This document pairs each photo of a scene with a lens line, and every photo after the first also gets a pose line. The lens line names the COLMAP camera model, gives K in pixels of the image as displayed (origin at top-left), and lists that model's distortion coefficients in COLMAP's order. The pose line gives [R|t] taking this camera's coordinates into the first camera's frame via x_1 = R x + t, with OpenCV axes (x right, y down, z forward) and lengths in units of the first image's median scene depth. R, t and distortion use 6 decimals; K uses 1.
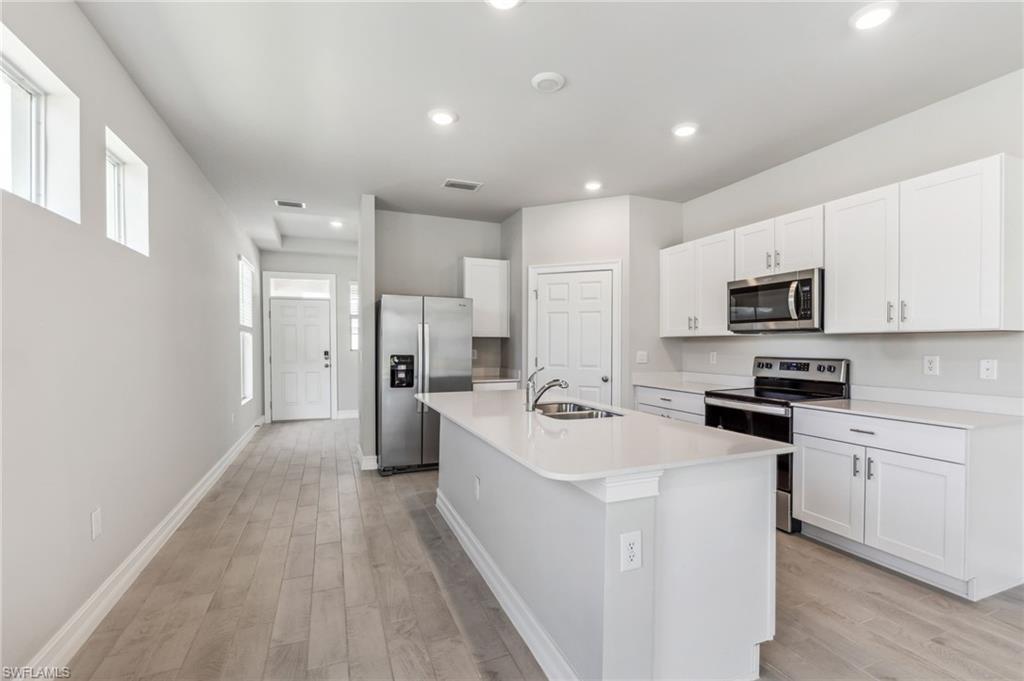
lens RADIAL K [[453.2, 0, 511.1], [0, 453.2, 351.9], [0, 0, 1]] dist [-0.009073, 0.000003]
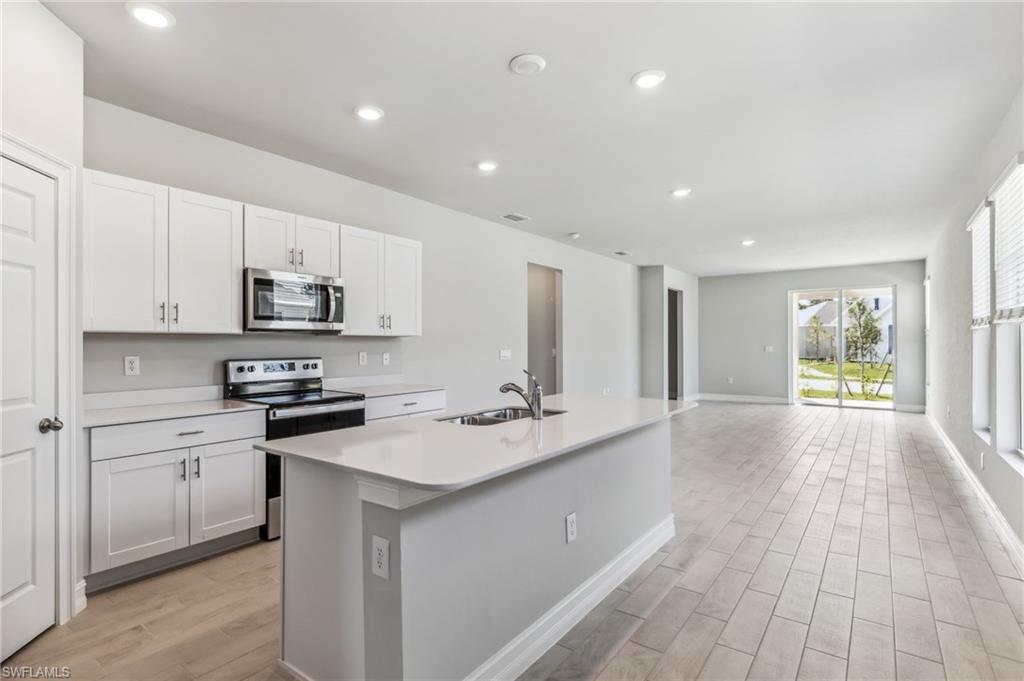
lens RADIAL K [[497.4, 0, 516.5], [0, 497.4, 344.6], [0, 0, 1]] dist [-0.009367, 0.002122]
pose [[-0.528443, -0.000159, 0.848969, -0.443390], [0.017463, 0.999786, 0.011058, -0.015662], [-0.848789, 0.020669, -0.528327, 0.897517]]
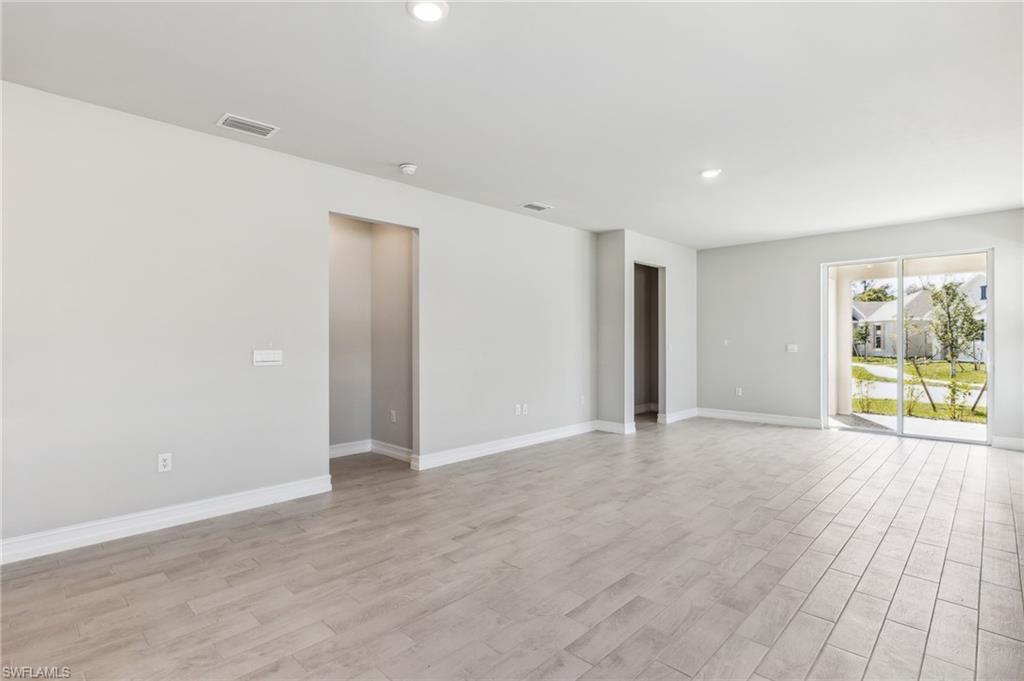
lens RADIAL K [[497.4, 0, 518.2], [0, 497.4, 341.2], [0, 0, 1]] dist [-0.009367, 0.002122]
pose [[-0.411039, -0.003473, 0.911611, -0.202996], [0.016420, 0.999802, 0.011212, -0.003362], [-0.911470, 0.019577, -0.410901, 0.141048]]
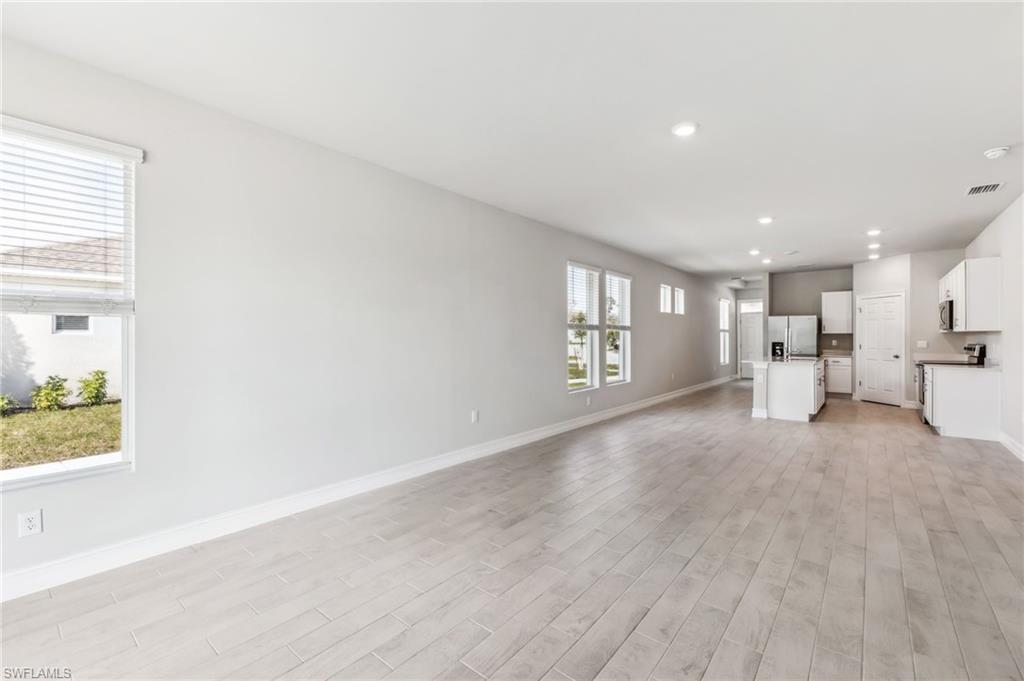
lens RADIAL K [[435.5, 0, 516.1], [0, 435.5, 338.7], [0, 0, 1]] dist [0.002351, 0.000017]
pose [[0.482846, -0.001752, -0.875703, 1.028210], [-0.010861, 0.999909, -0.007989, 0.020550], [0.875638, 0.013368, 0.482783, -1.195635]]
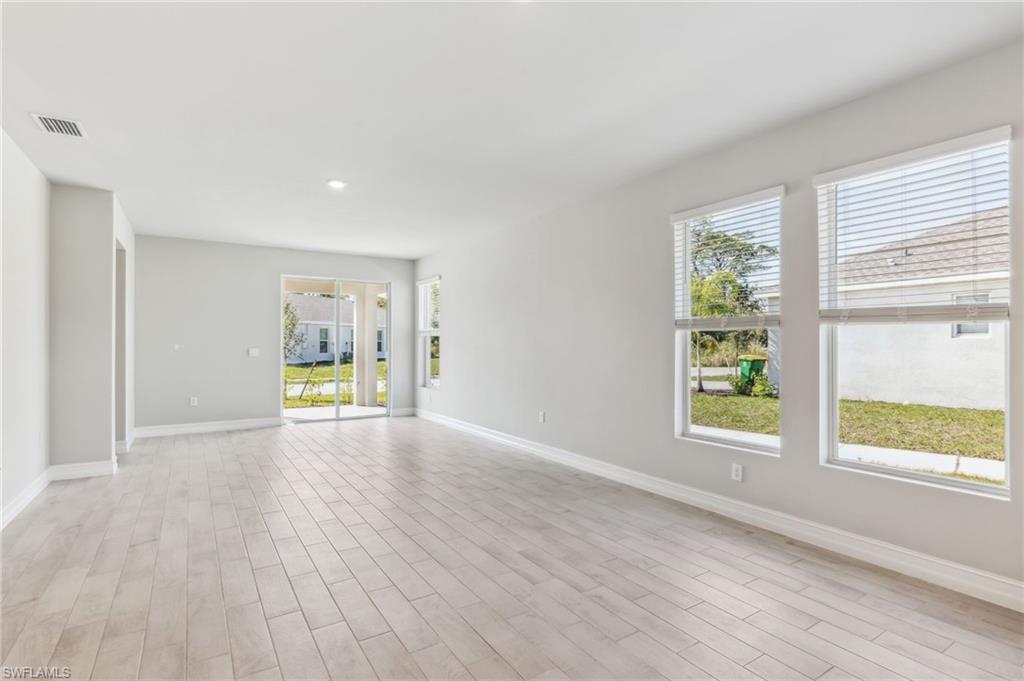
lens RADIAL K [[497.4, 0, 511.3], [0, 497.4, 341.4], [0, 0, 1]] dist [-0.009367, 0.002122]
pose [[-0.981153, -0.002995, -0.193209, 0.388515], [-0.005366, 0.999917, 0.011749, -0.008719], [0.193158, 0.012565, -0.981087, 0.463281]]
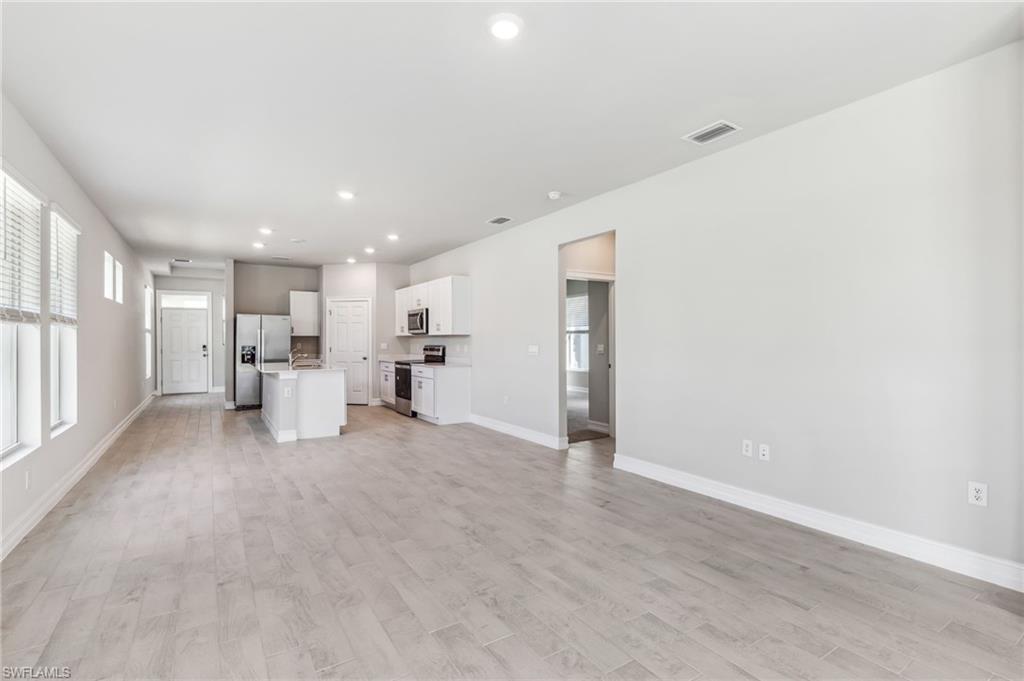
lens RADIAL K [[479.4, 0, 509.3], [0, 479.4, 337.7], [0, 0, 1]] dist [-0.010010, 0.000208]
pose [[0.983594, -0.003175, 0.180368, 0.457158], [0.006950, 0.999770, -0.020302, 0.019572], [-0.180262, 0.021222, 0.983390, -1.122940]]
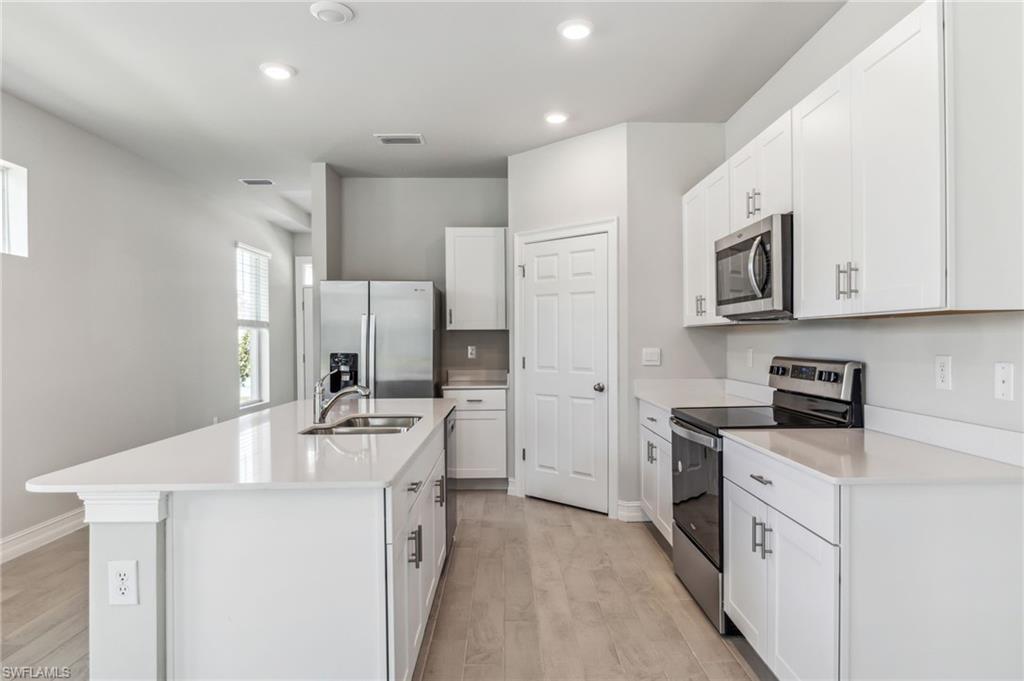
lens RADIAL K [[626.3, 0, 514.4], [0, 626.3, 343.2], [0, 0, 1]] dist [0.001050, -0.001639]
pose [[0.932826, -0.005633, -0.360284, 0.449593], [0.003280, 0.999969, -0.007143, -0.002463], [0.360313, 0.005482, 0.932815, 0.047899]]
